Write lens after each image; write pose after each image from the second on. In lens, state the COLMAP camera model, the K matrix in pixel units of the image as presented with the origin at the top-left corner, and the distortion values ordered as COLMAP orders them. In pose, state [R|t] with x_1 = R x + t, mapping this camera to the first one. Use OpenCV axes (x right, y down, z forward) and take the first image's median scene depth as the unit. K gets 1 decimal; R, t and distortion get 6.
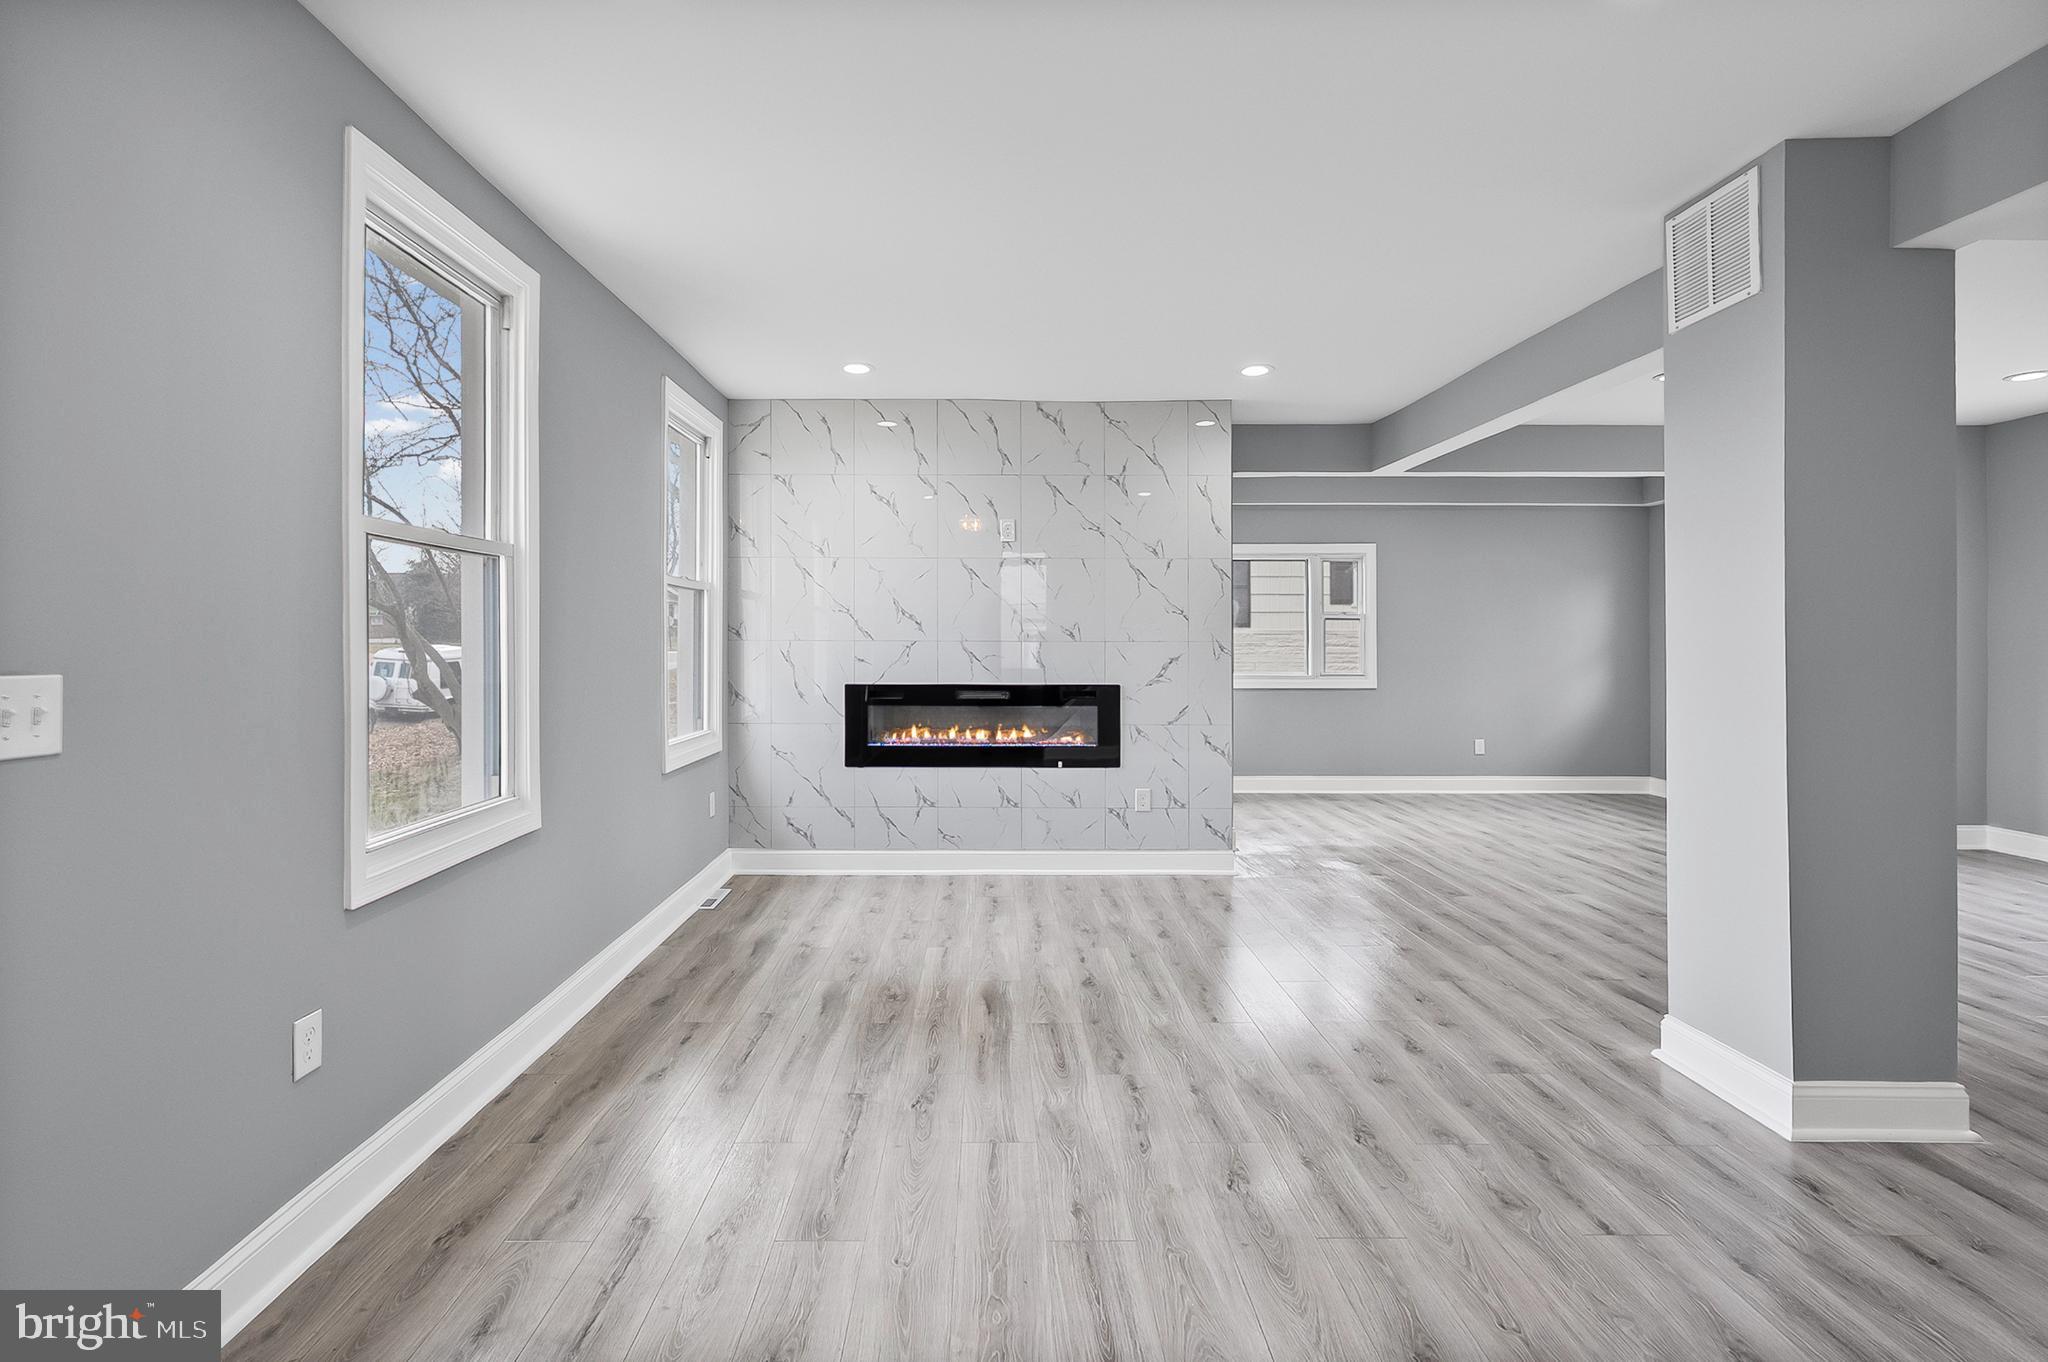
lens RADIAL K [[966.6, 0, 989.6], [0, 966.6, 635.0], [0, 0, 1]] dist [-0.001087, 0.000435]
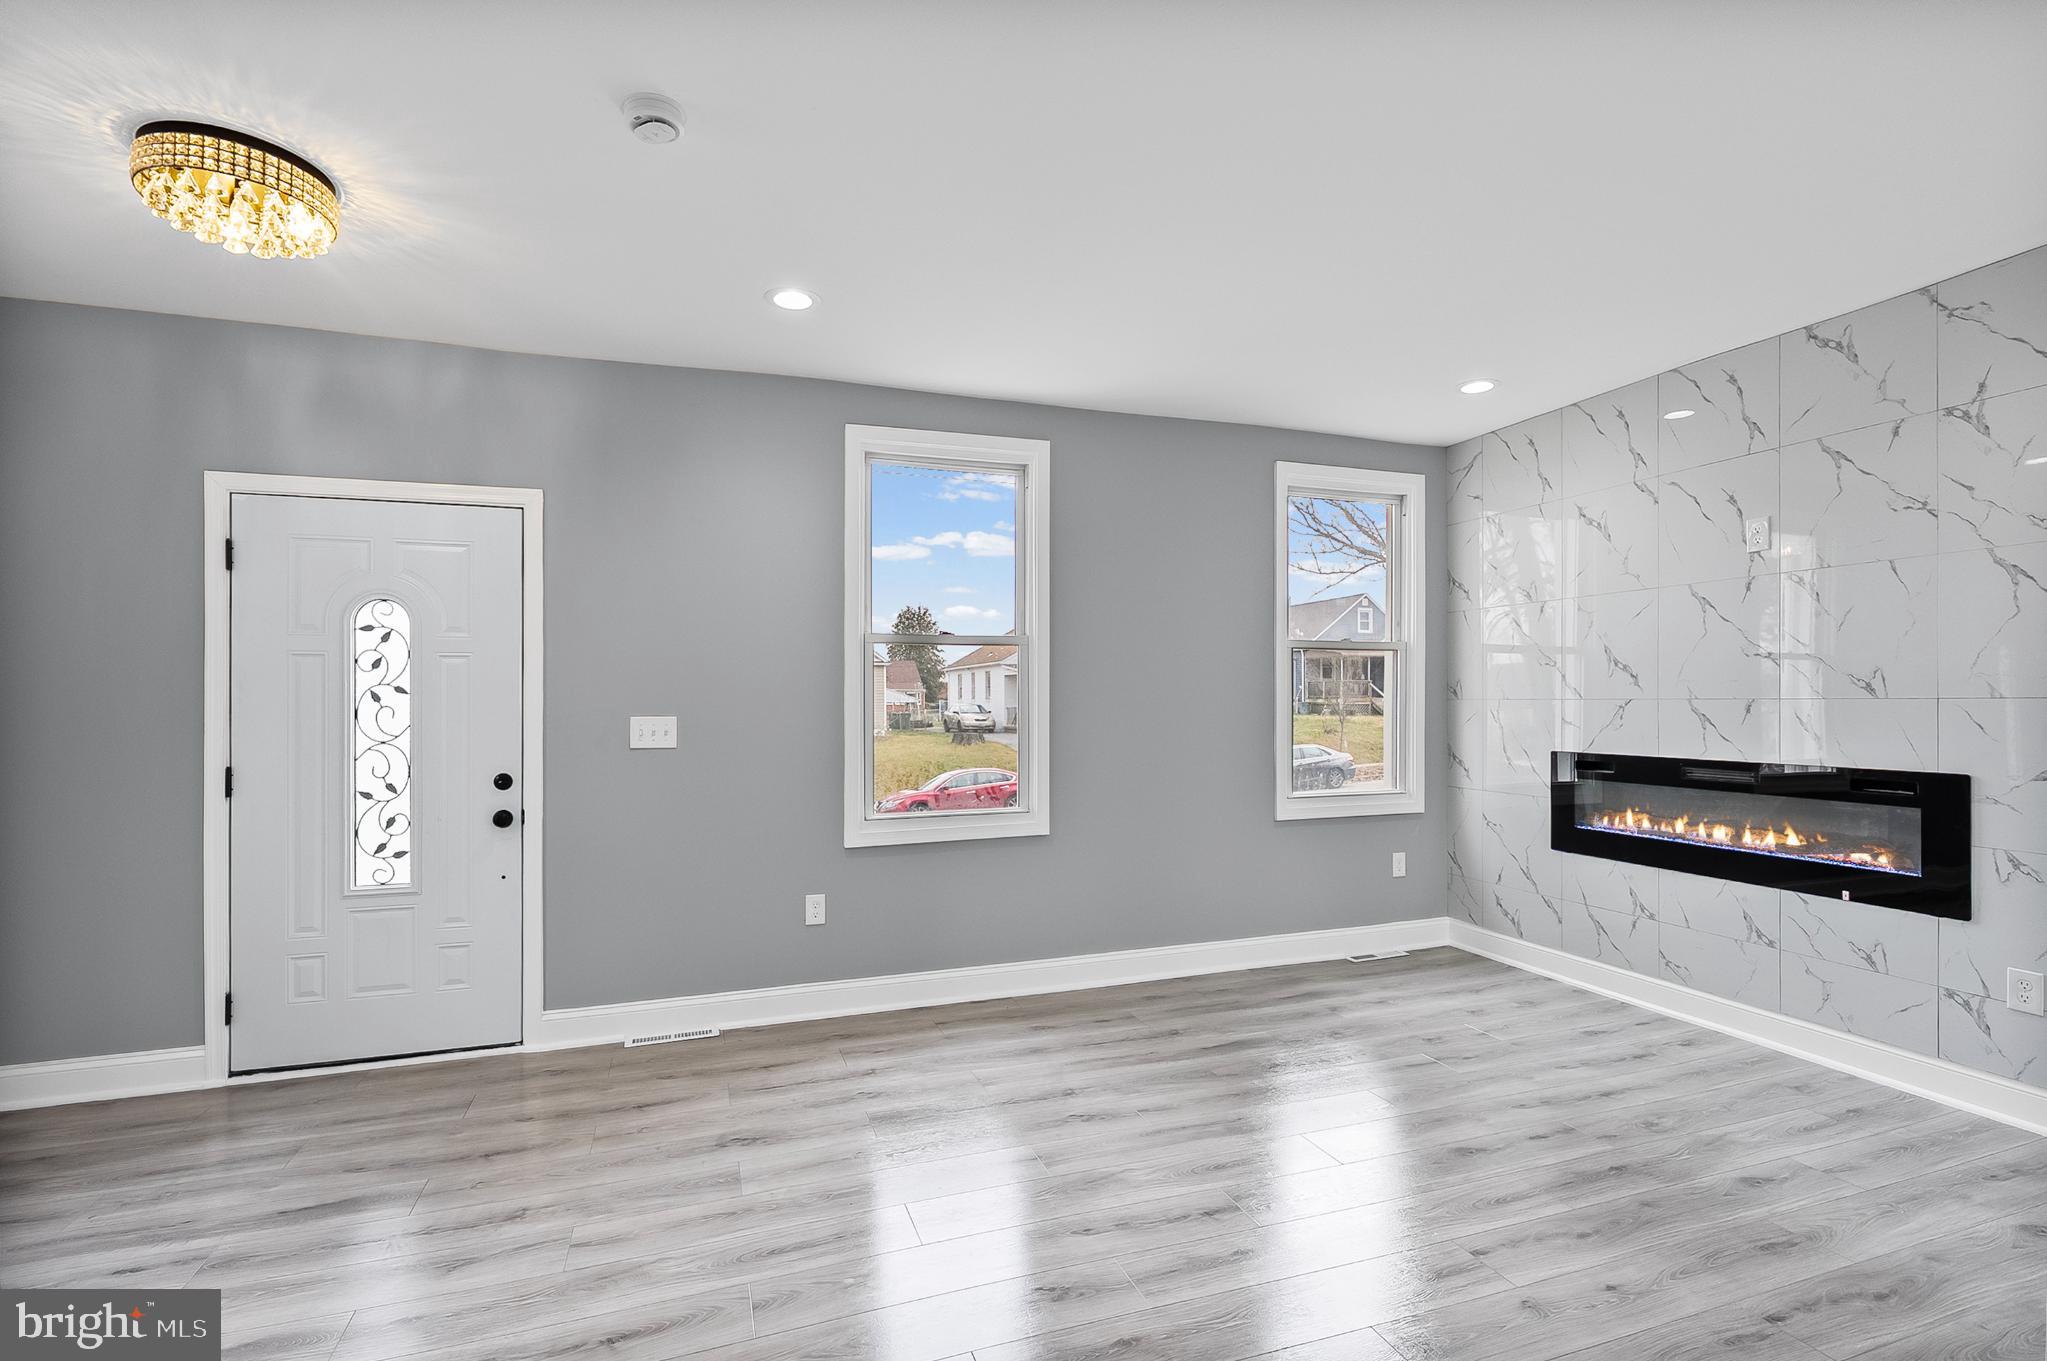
lens RADIAL K [[954.0, 0, 1034.4], [0, 954.0, 696.0], [0, 0, 1]] dist [0.000289, -0.000224]
pose [[0.324315, -0.009153, -0.945905, 0.491696], [0.010548, 0.999926, -0.006060, 0.003270], [0.945890, -0.008012, 0.324387, 0.309338]]
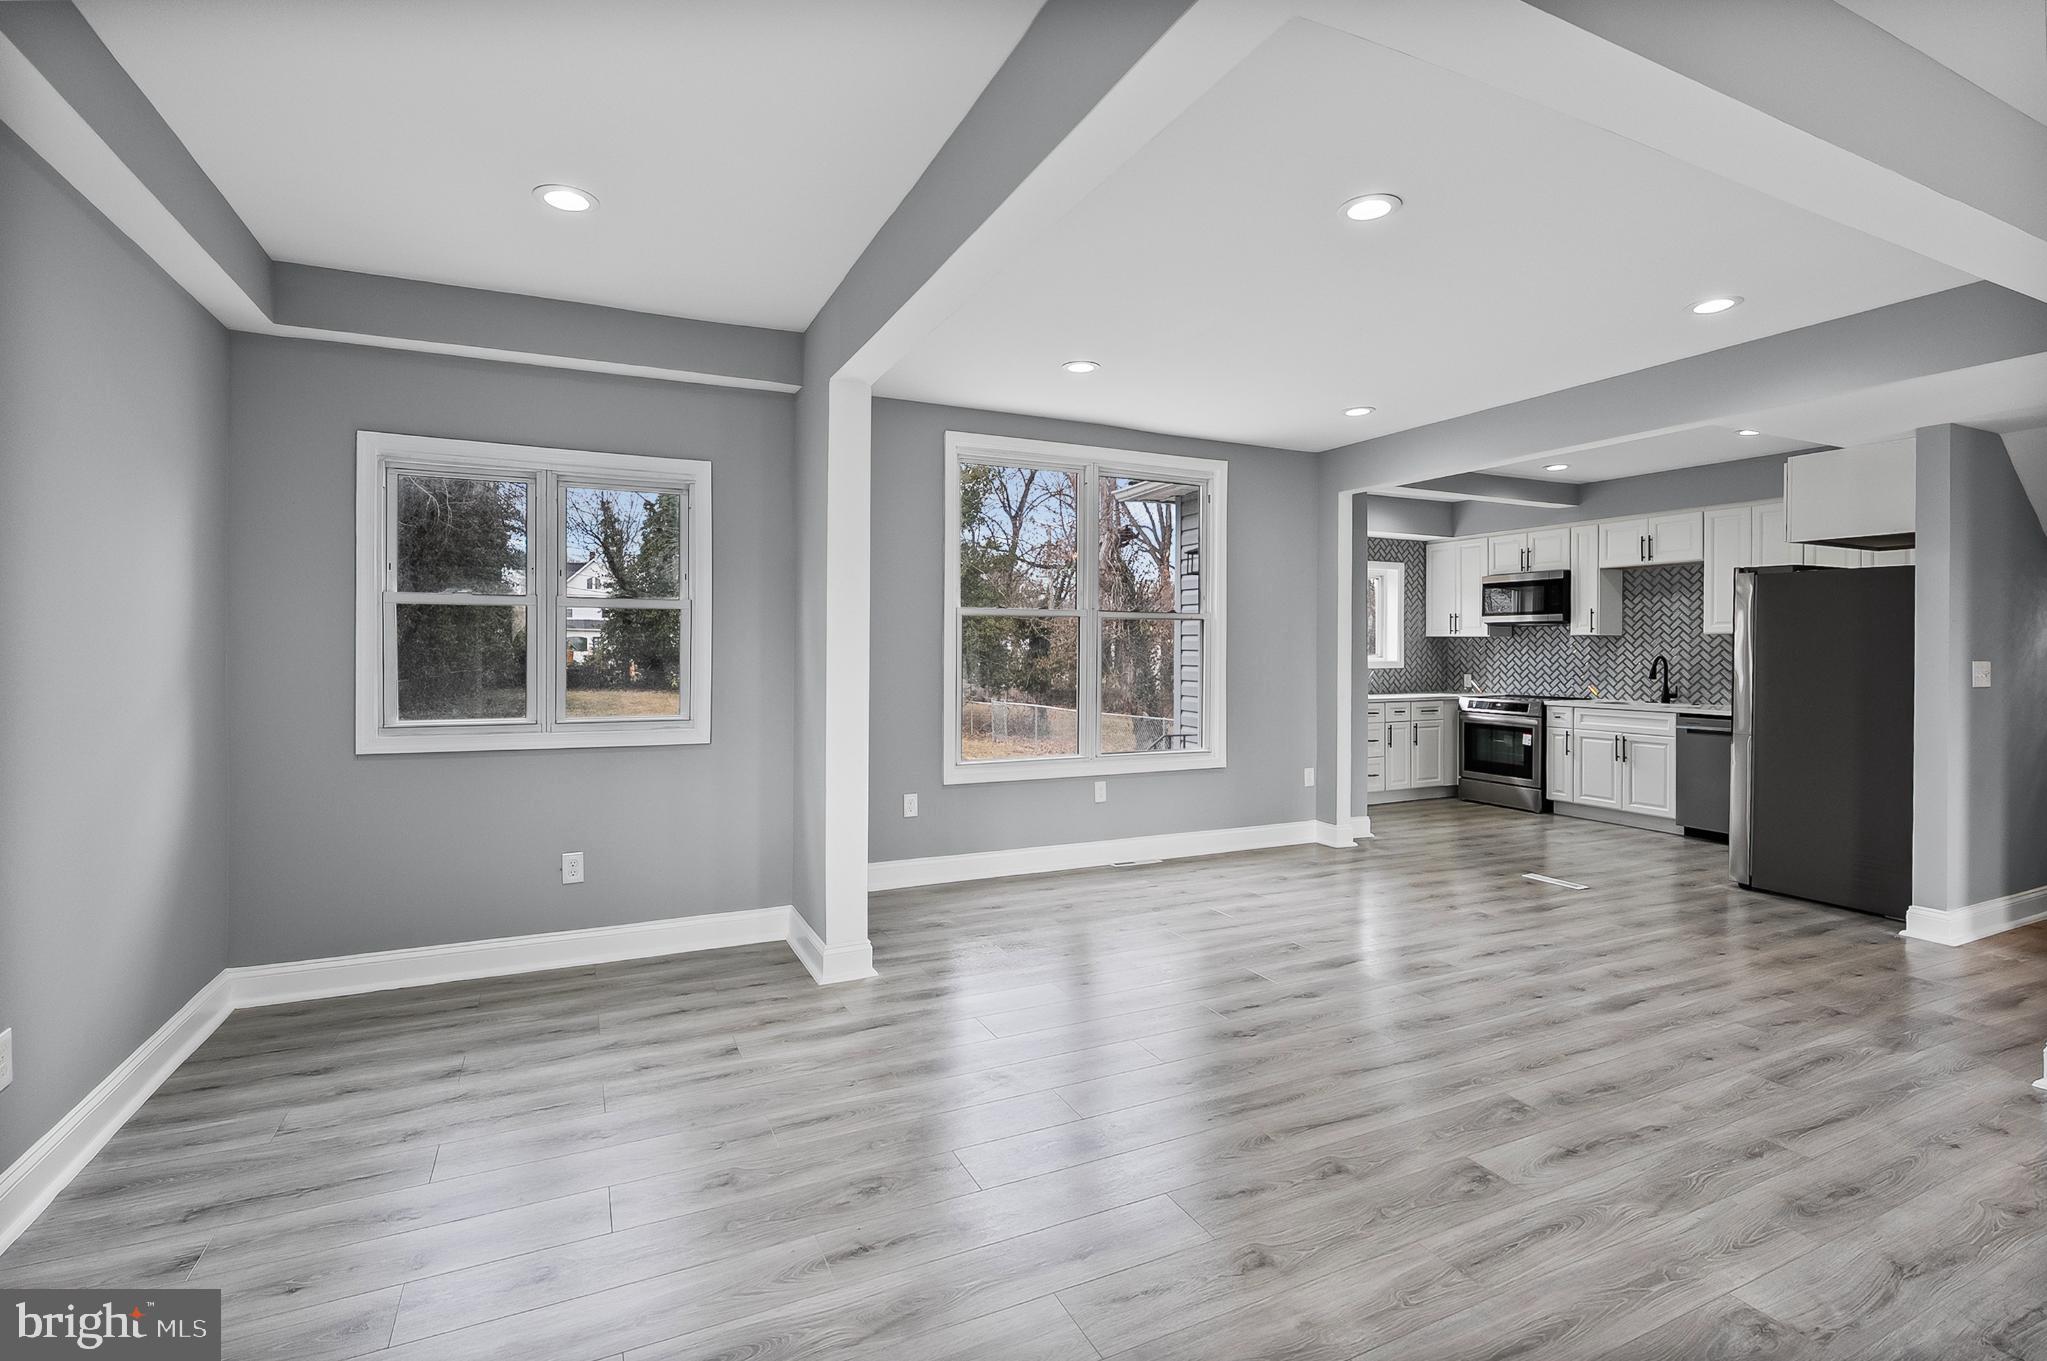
lens RADIAL K [[936.8, 0, 1019.2], [0, 936.8, 653.3], [0, 0, 1]] dist [-0.003446, -0.000250]
pose [[-0.425743, -0.009374, 0.904795, 0.254211], [-0.009233, 0.999939, 0.006016, 0.004566], [-0.904797, -0.005793, -0.425804, 1.329918]]
